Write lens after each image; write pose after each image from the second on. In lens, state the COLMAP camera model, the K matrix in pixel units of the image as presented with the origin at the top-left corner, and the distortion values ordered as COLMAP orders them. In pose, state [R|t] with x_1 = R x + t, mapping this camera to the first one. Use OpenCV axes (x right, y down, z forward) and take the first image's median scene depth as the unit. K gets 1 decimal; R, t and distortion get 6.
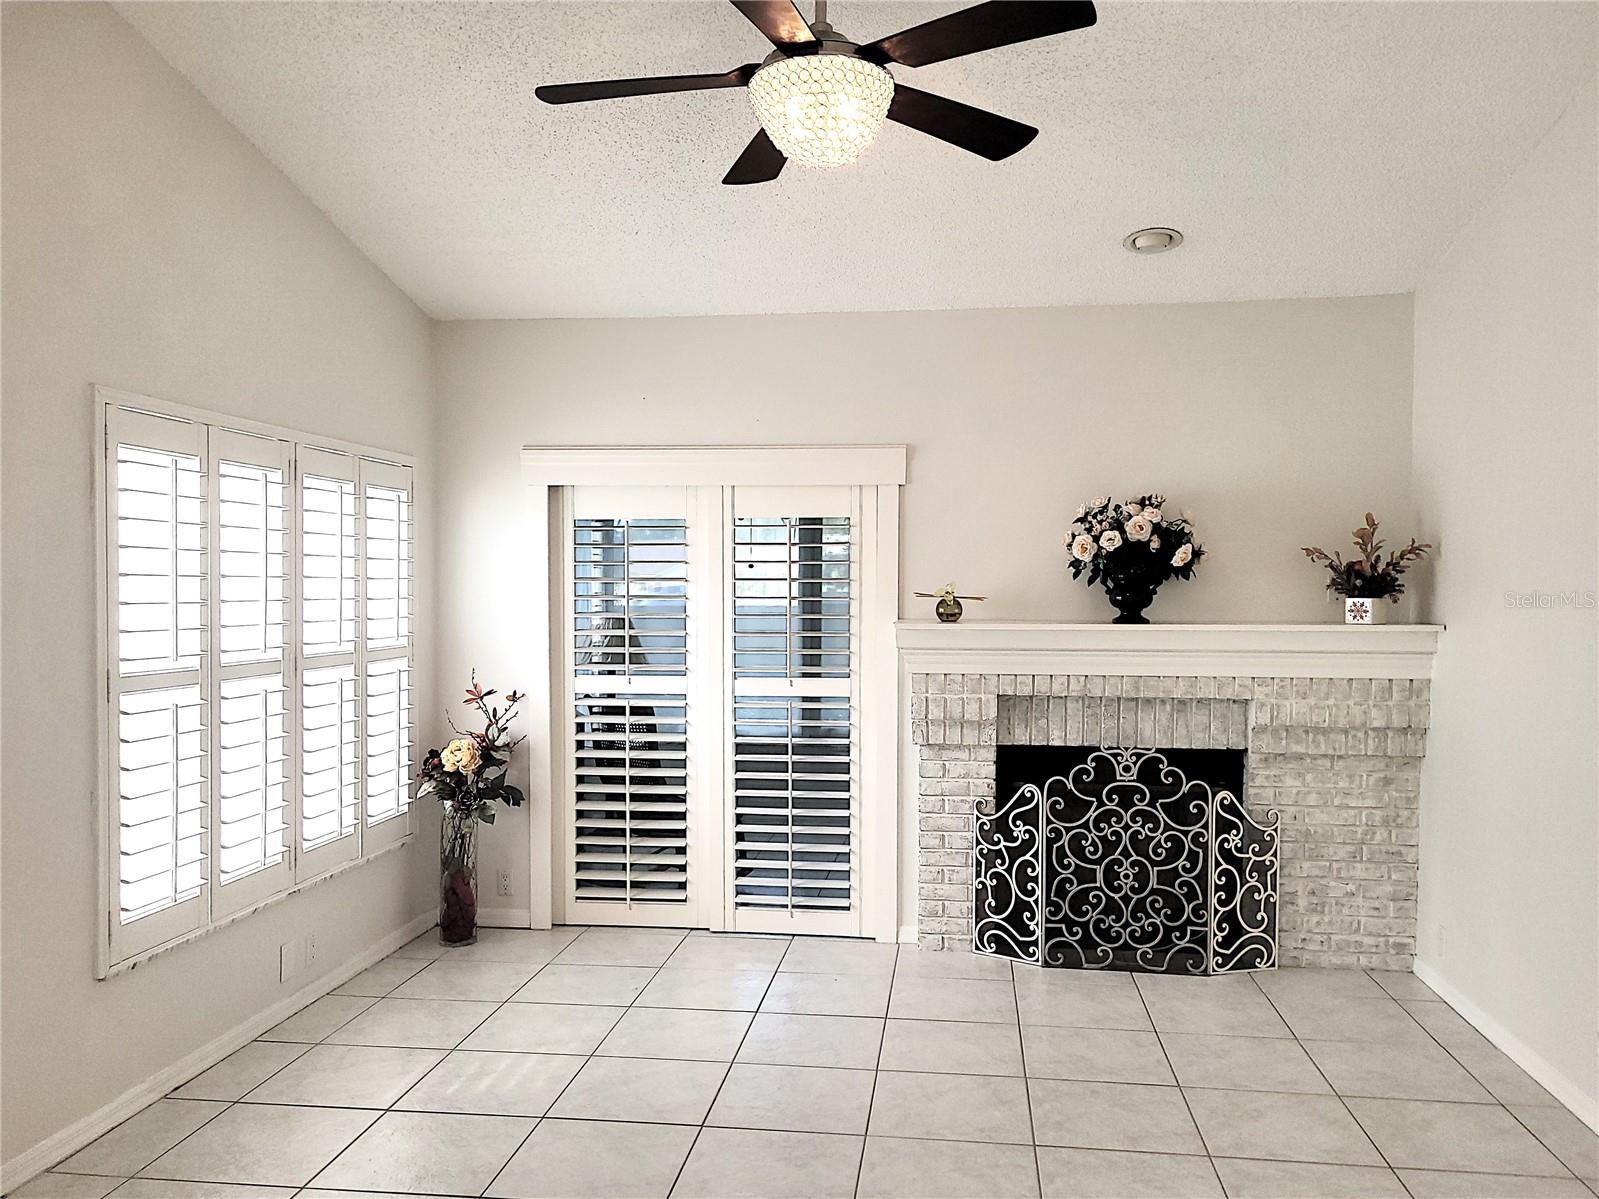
lens RADIAL K [[1219.5, 0, 808.1], [0, 1219.5, 591.8], [0, 0, 1]] dist [0.043292, -0.027087]
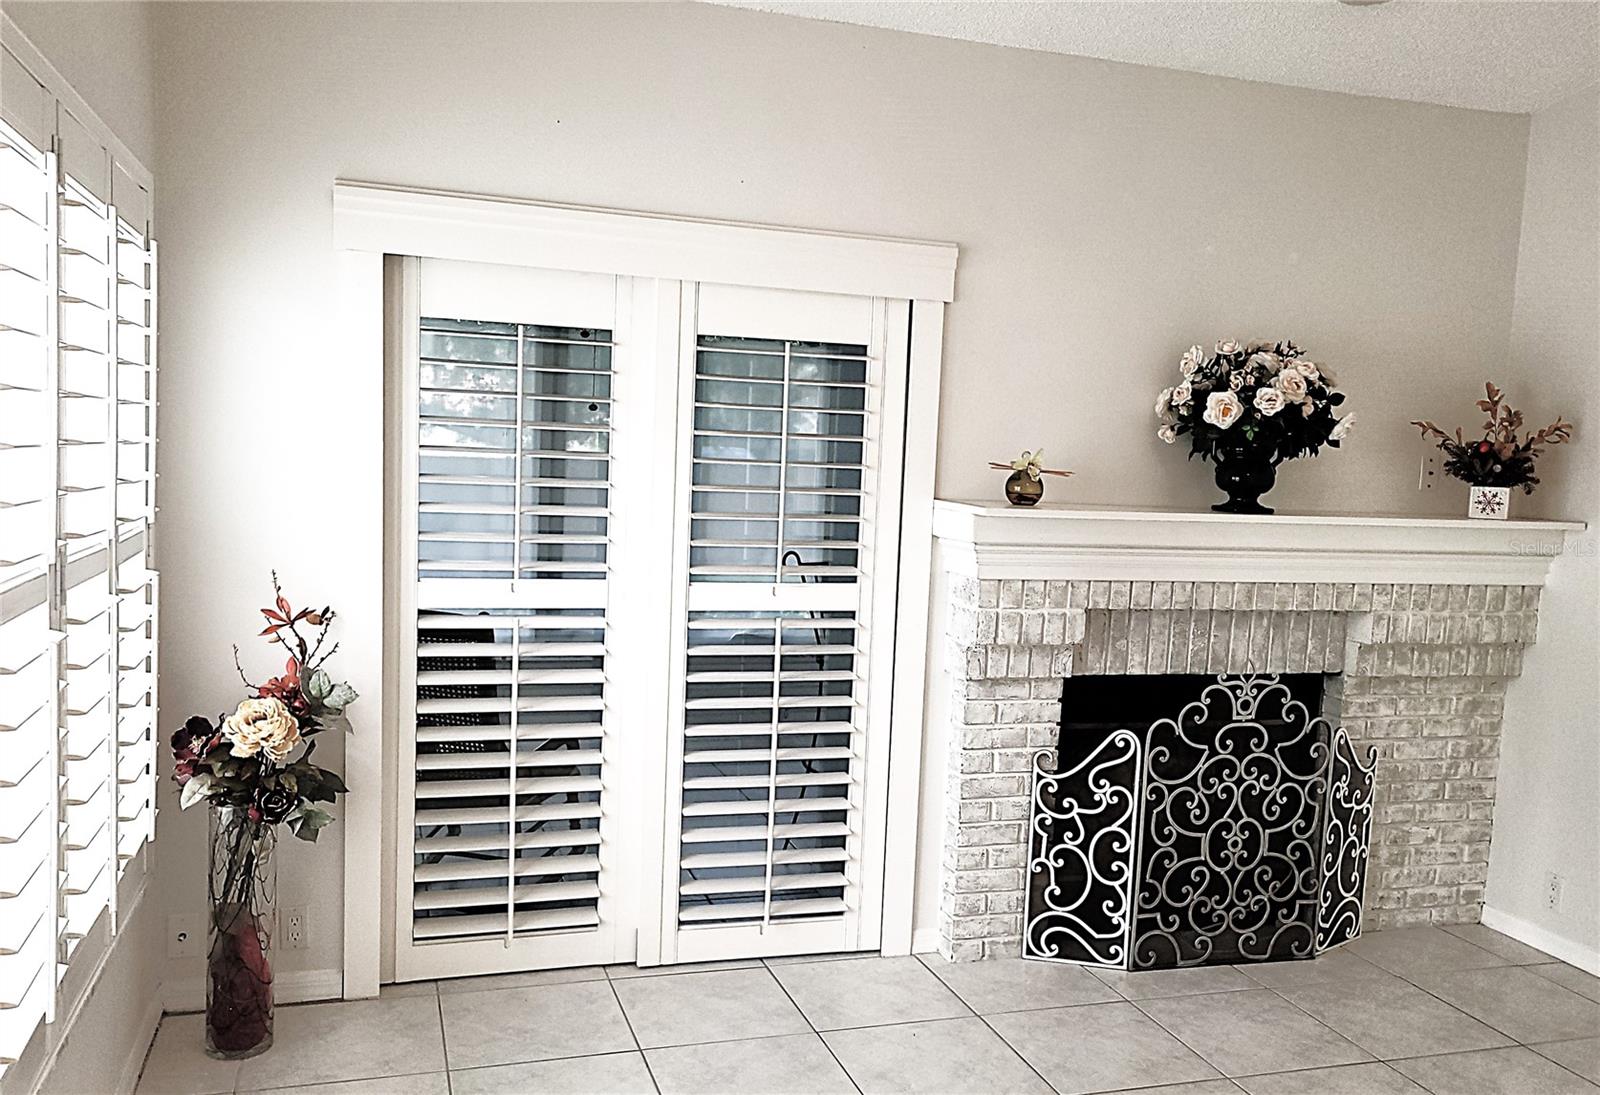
lens RADIAL K [[1322.8, 0, 793.8], [0, 1322.8, 563.2], [0, 0, 1]] dist [0.036041, -0.002130]
pose [[0.908780, 0.000199, 0.417276, -0.328339], [-0.038098, 0.995863, 0.082497, 0.000001], [-0.415533, -0.090869, 0.905028, 0.371299]]
